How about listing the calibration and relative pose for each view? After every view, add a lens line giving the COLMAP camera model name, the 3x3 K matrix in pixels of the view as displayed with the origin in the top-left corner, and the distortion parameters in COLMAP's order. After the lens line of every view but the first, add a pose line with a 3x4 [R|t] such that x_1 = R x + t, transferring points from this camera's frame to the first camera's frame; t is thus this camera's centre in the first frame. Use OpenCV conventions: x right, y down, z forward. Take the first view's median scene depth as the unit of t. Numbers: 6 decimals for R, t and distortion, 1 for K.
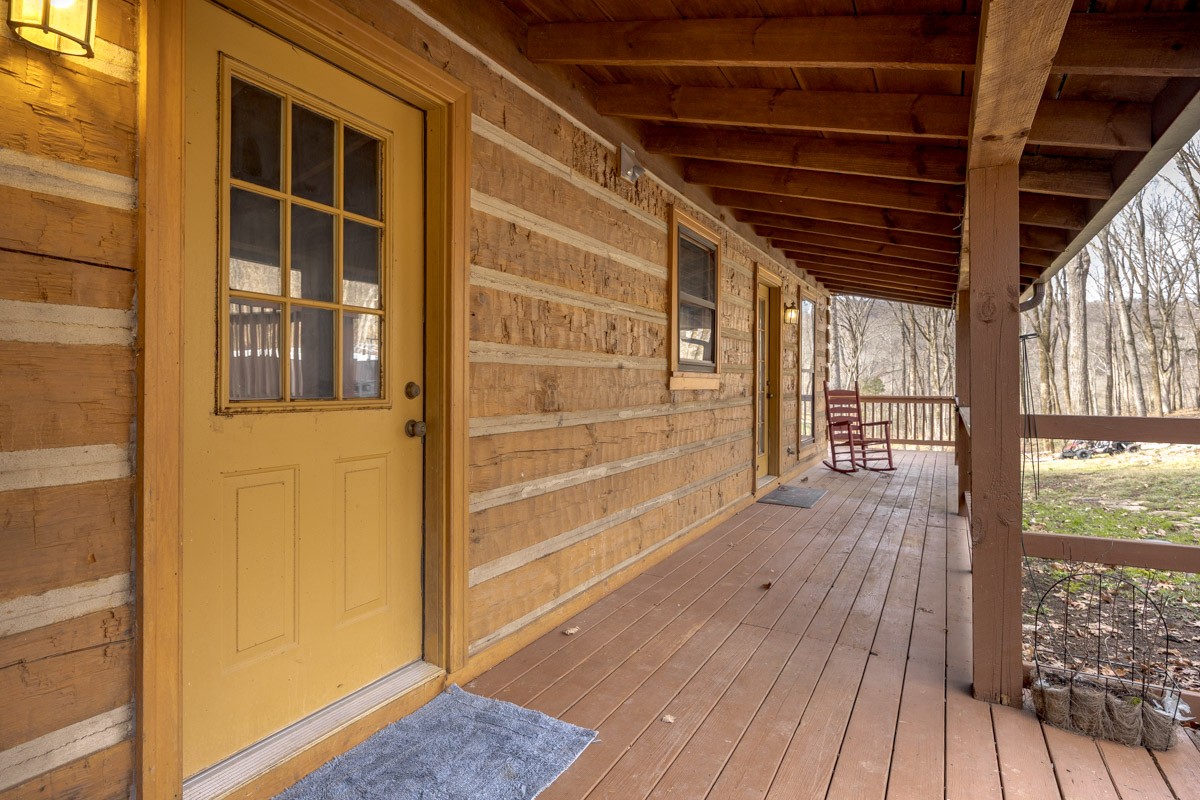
lens RADIAL K [[543.0, 0, 600.0], [0, 543.0, 400.0], [0, 0, 1]] dist [-0.000962, -0.000152]
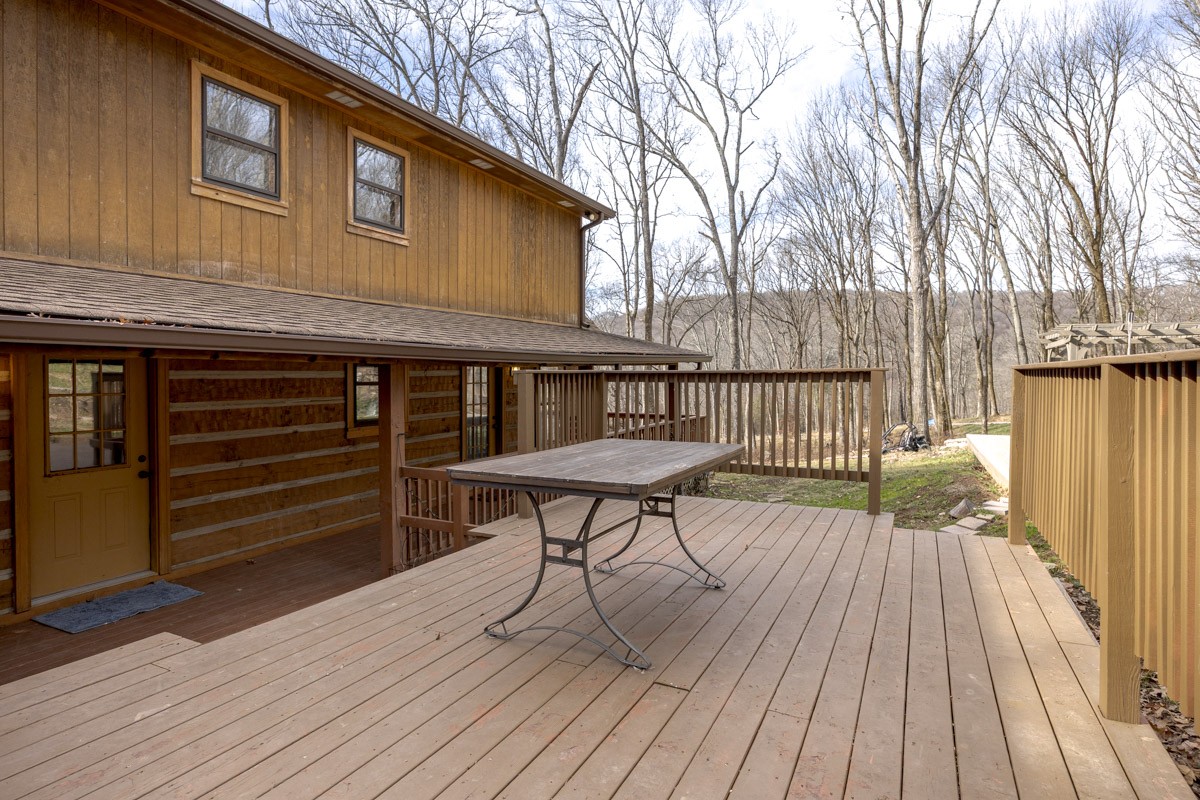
lens RADIAL K [[557.8, 0, 598.1], [0, 557.8, 393.8], [0, 0, 1]] dist [-0.002394, 0.000187]
pose [[0.999996, -0.002496, 0.001120, 1.384623], [0.002477, 0.999854, 0.016890, -0.282706], [-0.001162, -0.016887, 0.999857, -1.217671]]
